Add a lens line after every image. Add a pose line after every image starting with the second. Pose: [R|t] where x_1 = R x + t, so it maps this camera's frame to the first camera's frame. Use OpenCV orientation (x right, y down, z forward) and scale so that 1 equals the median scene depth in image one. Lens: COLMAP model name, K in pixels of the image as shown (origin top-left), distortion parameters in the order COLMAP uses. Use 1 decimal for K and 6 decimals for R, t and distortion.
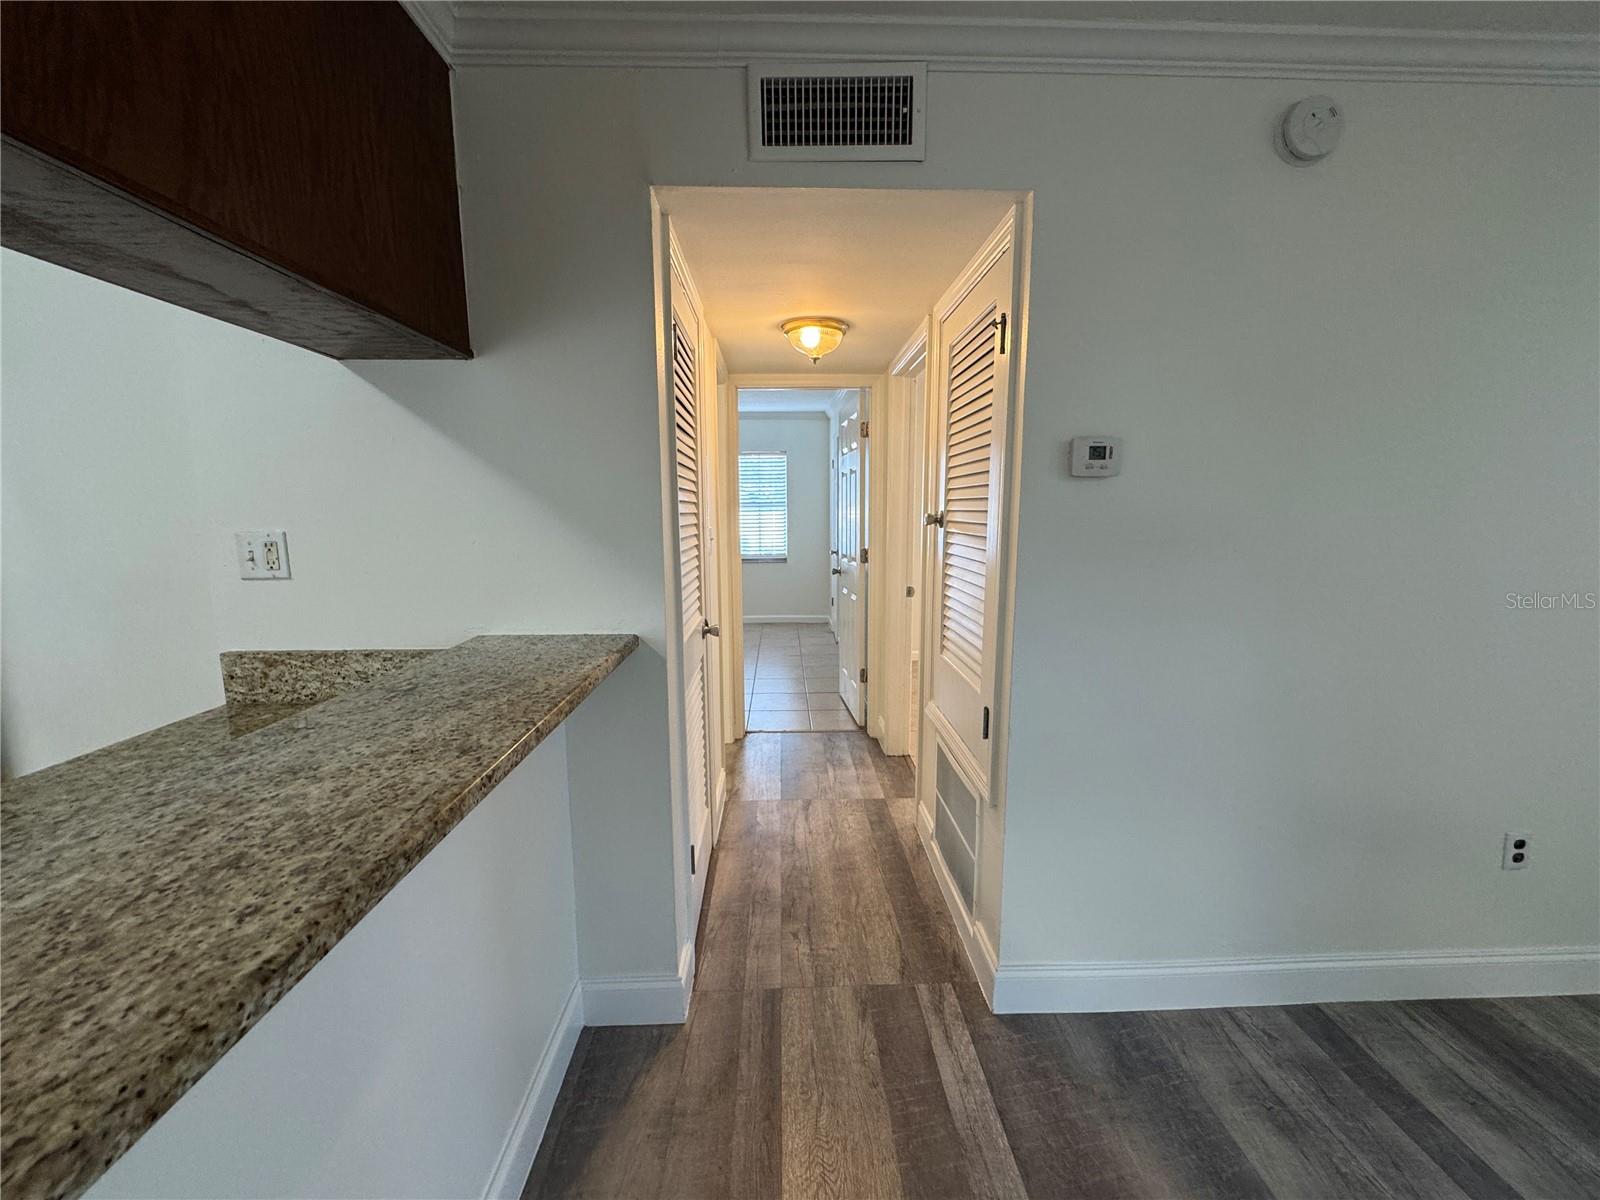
lens RADIAL K [[646.2, 0, 806.8], [0, 646.2, 601.0], [0, 0, 1]] dist [0.001527, 0.000251]
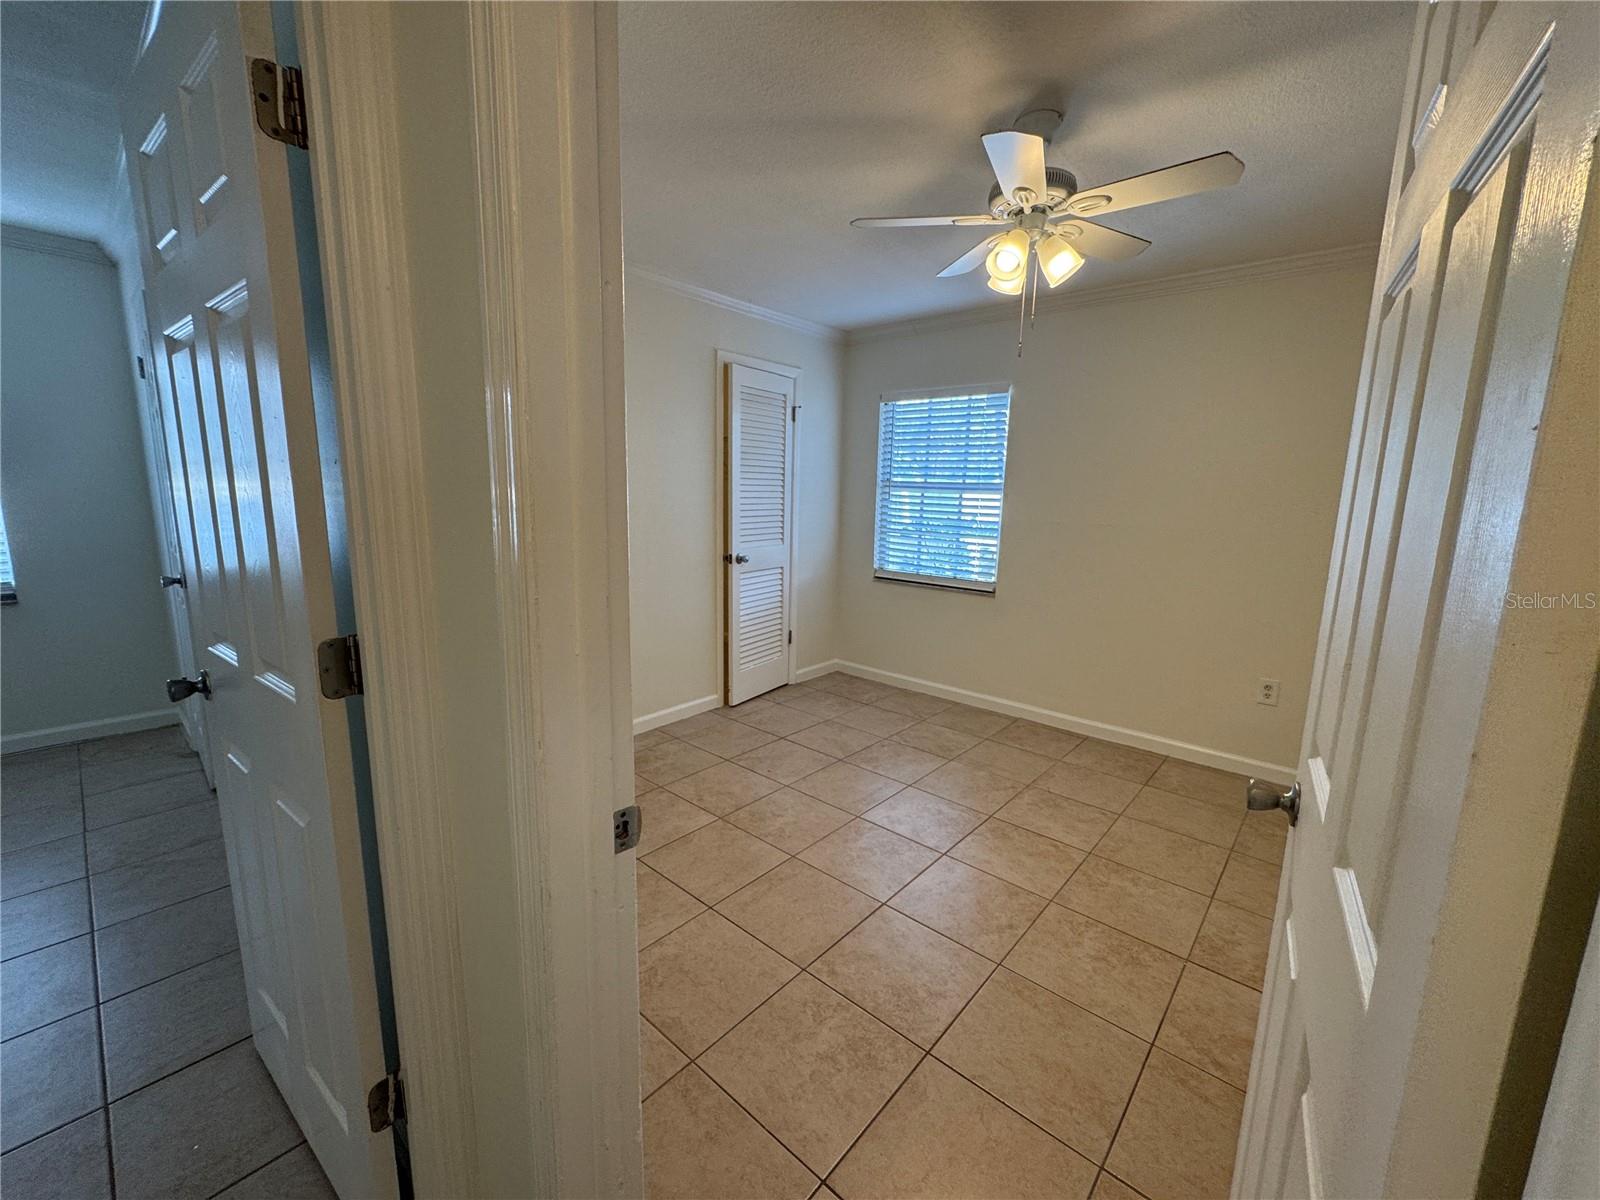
lens RADIAL K [[646.2, 0, 806.8], [0, 646.2, 601.0], [0, 0, 1]] dist [0.001527, 0.000251]
pose [[0.684601, -0.101747, 0.721782, 0.028543], [0.077385, 0.994759, 0.066829, -0.099095], [-0.724799, 0.010104, 0.688886, 0.666708]]
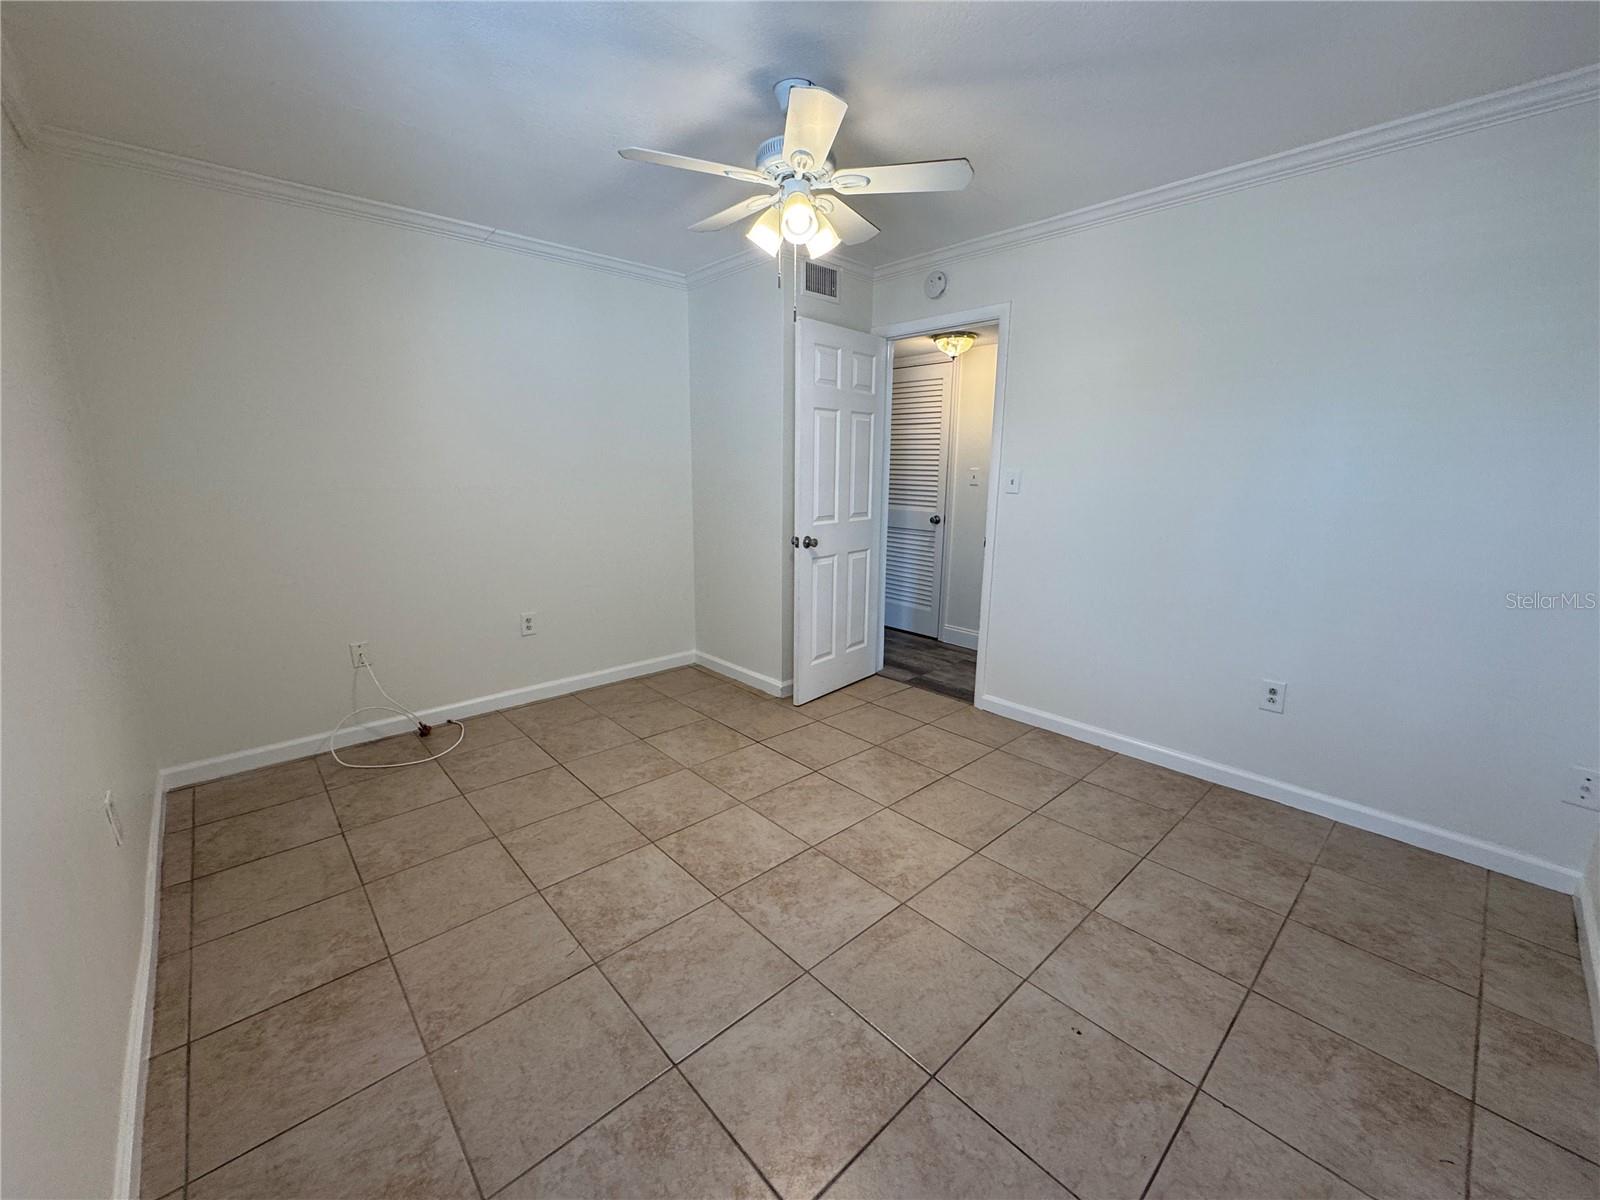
lens RADIAL K [[646.2, 0, 806.8], [0, 646.2, 601.0], [0, 0, 1]] dist [0.001527, 0.000251]
pose [[-0.758429, 0.136145, -0.637377, 0.881180], [-0.098706, 0.942665, 0.318808, -0.195635], [0.644238, 0.304707, -0.701507, 1.333549]]
